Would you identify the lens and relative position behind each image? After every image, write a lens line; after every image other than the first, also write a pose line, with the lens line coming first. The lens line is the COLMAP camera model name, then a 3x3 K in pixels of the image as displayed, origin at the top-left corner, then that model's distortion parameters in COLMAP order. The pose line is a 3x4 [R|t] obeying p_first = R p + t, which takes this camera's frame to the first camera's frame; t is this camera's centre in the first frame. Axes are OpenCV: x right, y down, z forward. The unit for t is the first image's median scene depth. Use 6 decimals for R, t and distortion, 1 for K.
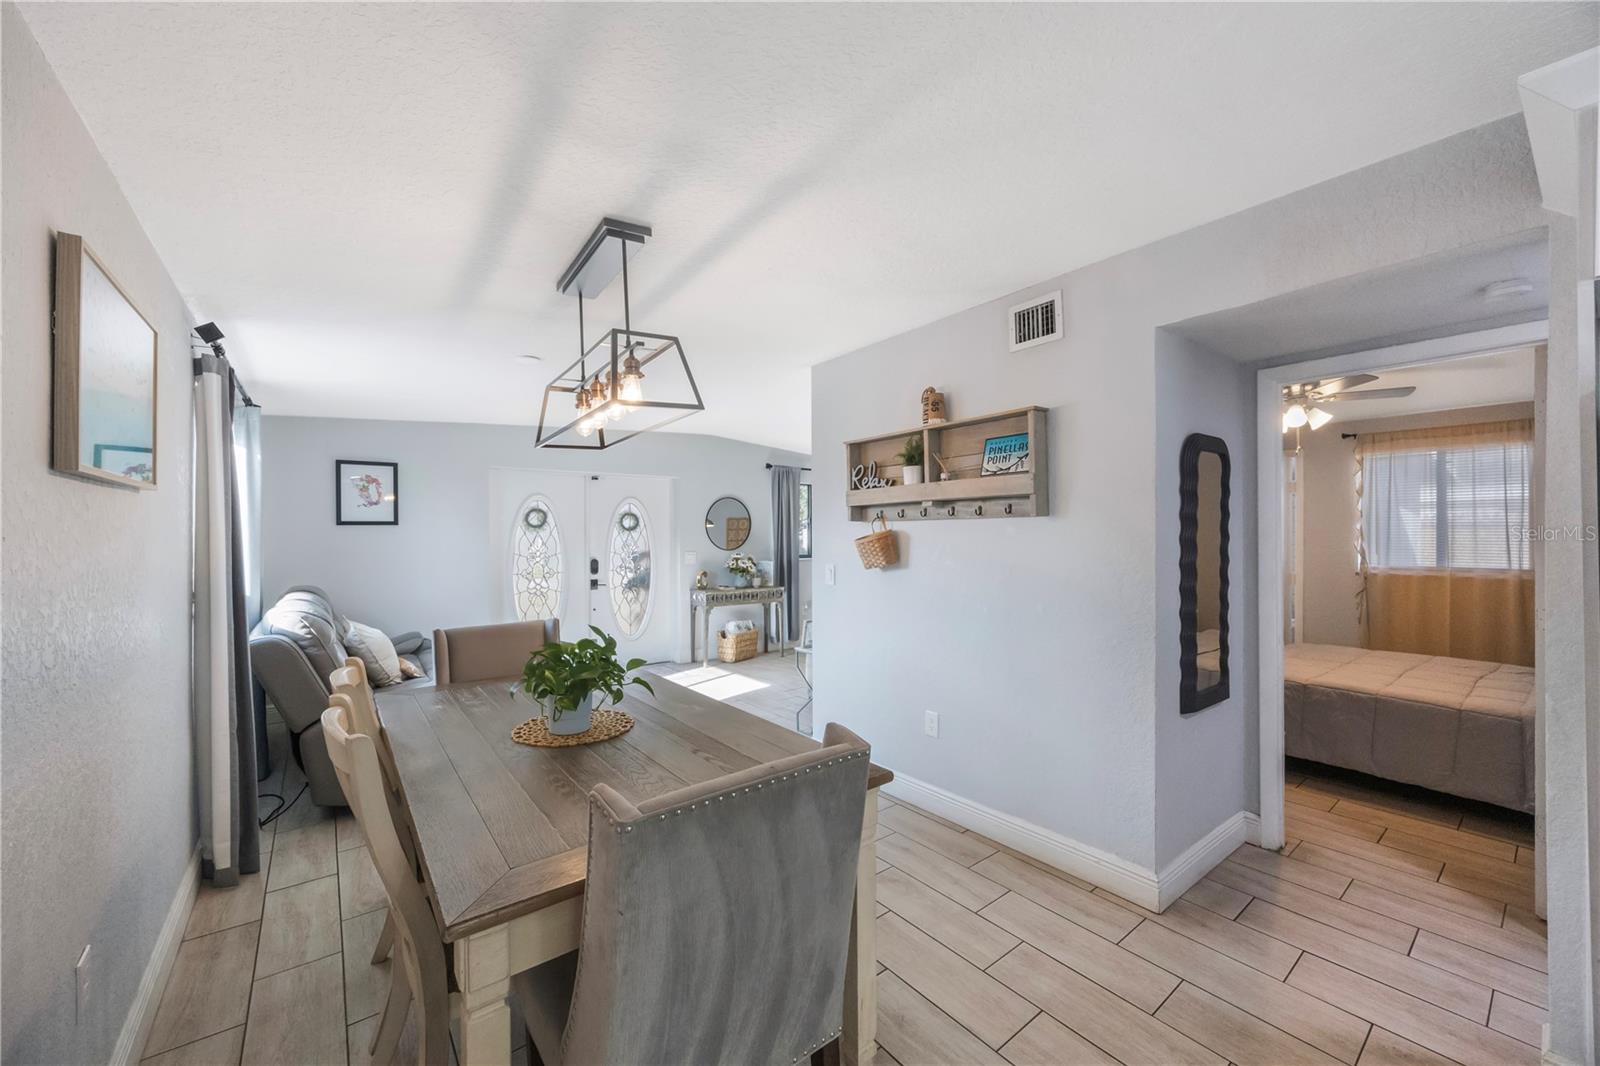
lens RADIAL K [[617.5, 0, 792.2], [0, 617.5, 539.3], [0, 0, 1]] dist [0.000225, -0.000538]
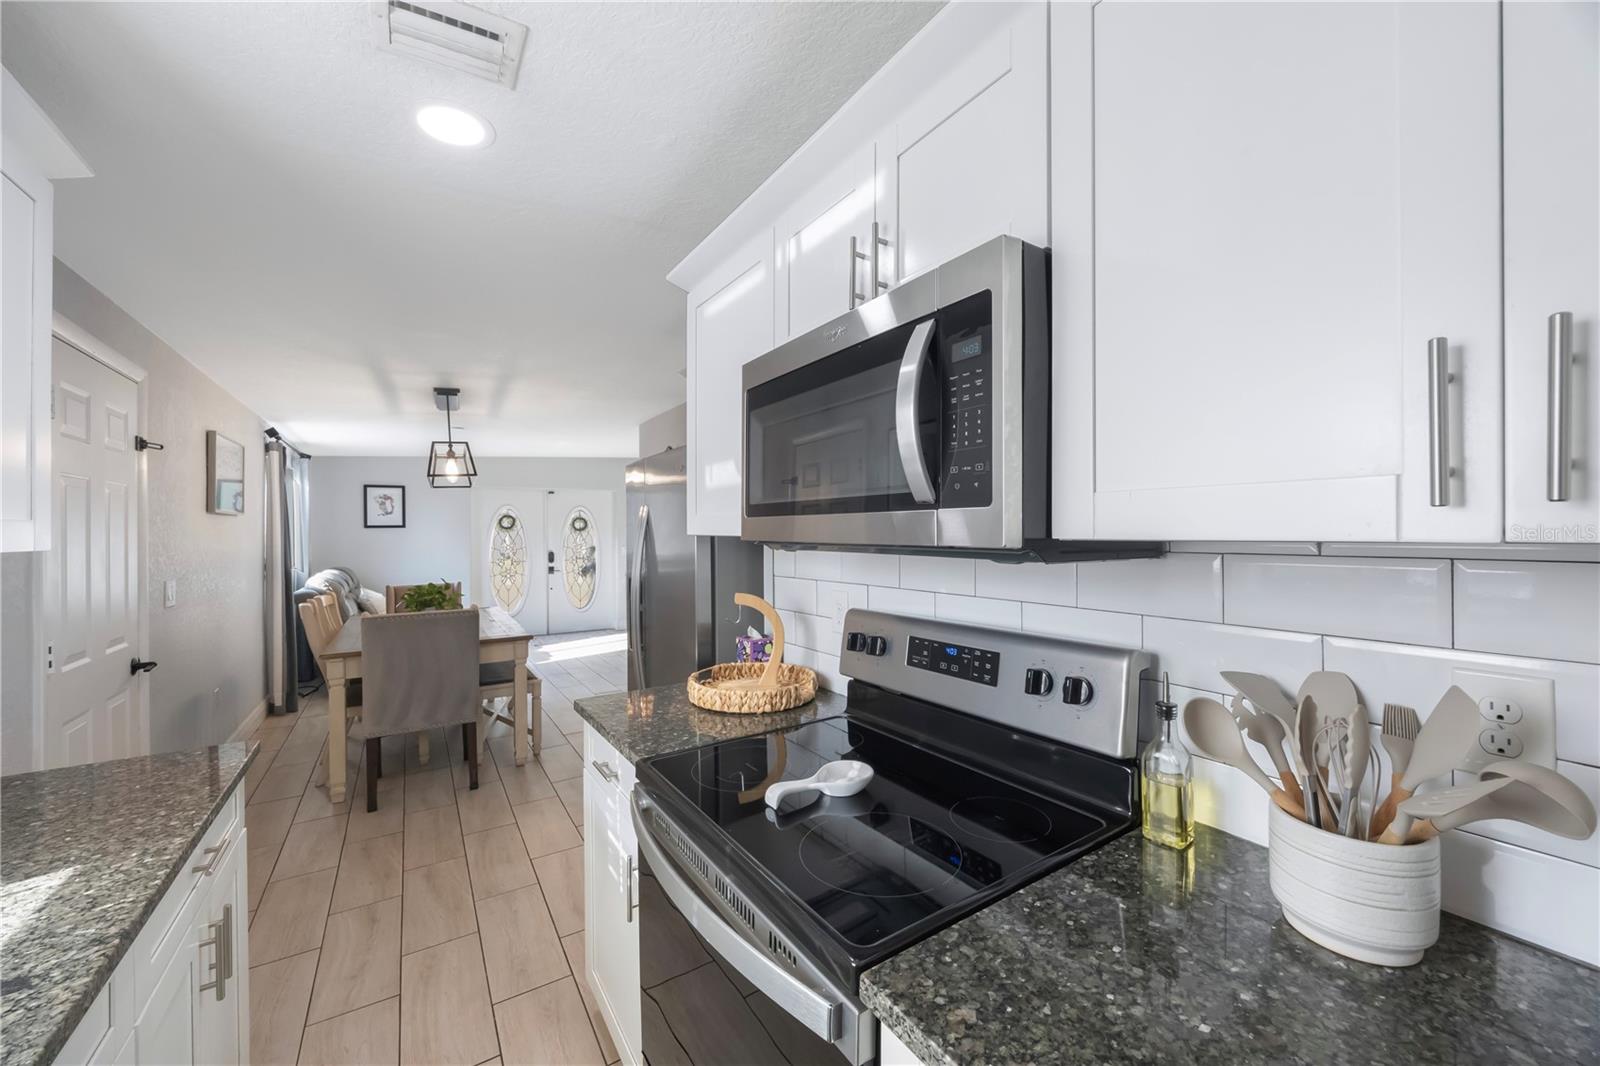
lens RADIAL K [[617.5, 0, 810.6], [0, 617.5, 532.4], [0, 0, 1]] dist [0.000225, -0.000538]
pose [[0.997658, -0.004673, -0.068235, 0.429348], [0.004050, 0.999949, -0.009273, 0.004938], [0.068275, 0.008975, 0.997626, -0.402117]]
